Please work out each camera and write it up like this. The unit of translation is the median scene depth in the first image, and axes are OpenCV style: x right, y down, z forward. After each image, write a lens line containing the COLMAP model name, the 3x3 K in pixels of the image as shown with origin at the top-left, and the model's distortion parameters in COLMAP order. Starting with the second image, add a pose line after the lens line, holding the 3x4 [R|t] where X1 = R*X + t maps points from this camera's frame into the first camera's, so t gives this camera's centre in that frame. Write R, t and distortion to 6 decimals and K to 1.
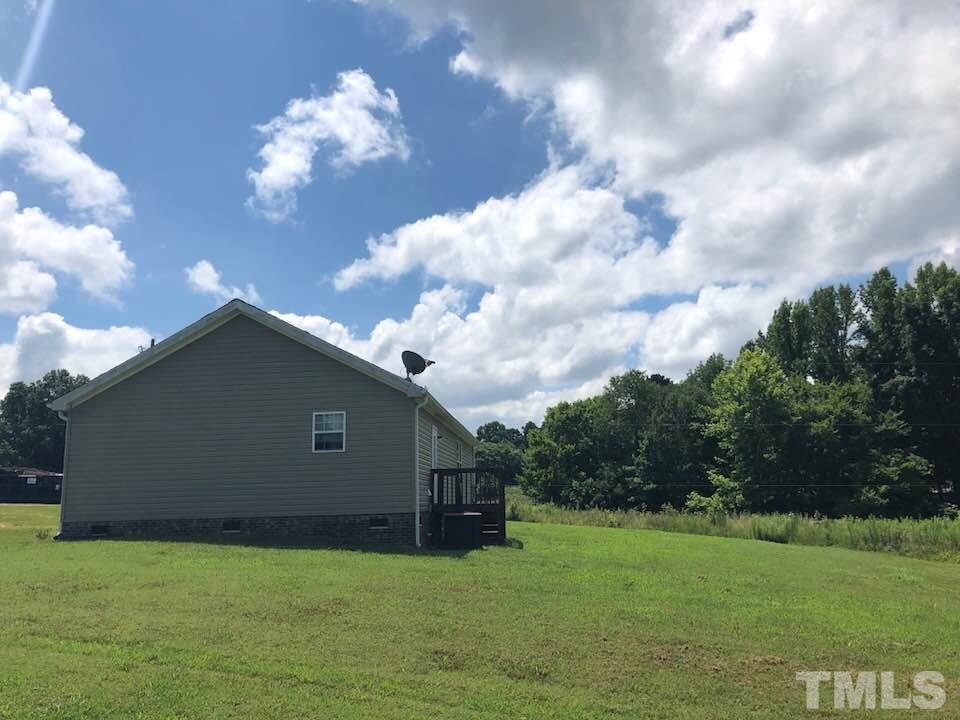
lens RADIAL K [[778.7, 0, 522.9], [0, 778.7, 358.5], [0, 0, 1]] dist [0.010616, 0.008519]
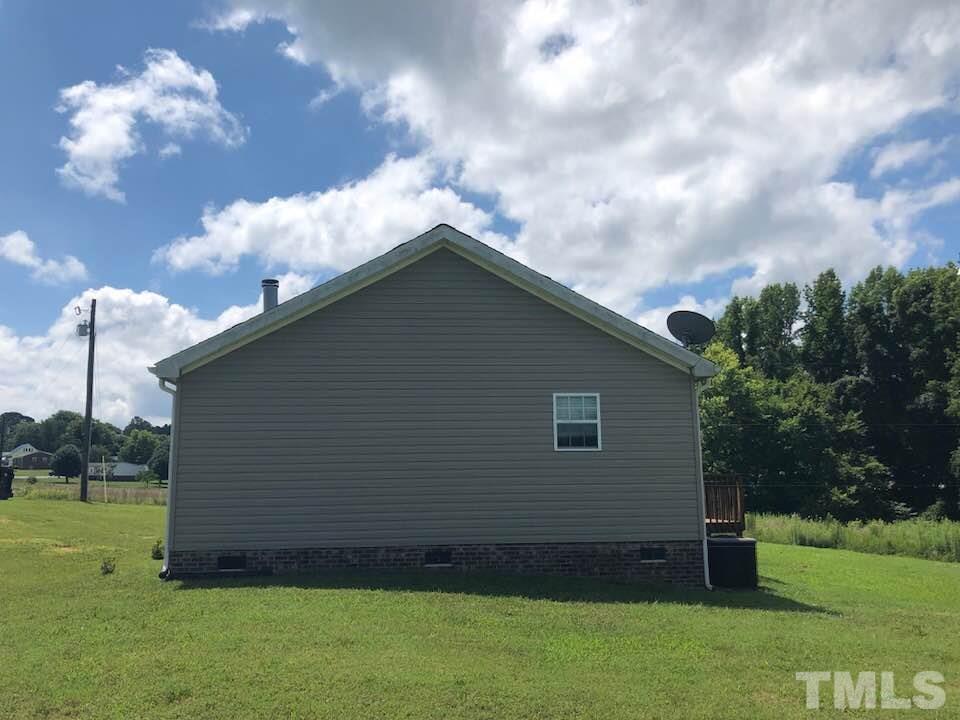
lens RADIAL K [[753.5, 0, 480.6], [0, 753.5, 371.4], [0, 0, 1]] dist [0.003947, -0.056873]
pose [[0.983013, 0.037267, 0.179715, -0.161681], [-0.042221, 0.998824, 0.023819, 0.013085], [-0.178616, -0.031003, 0.983430, 0.125885]]
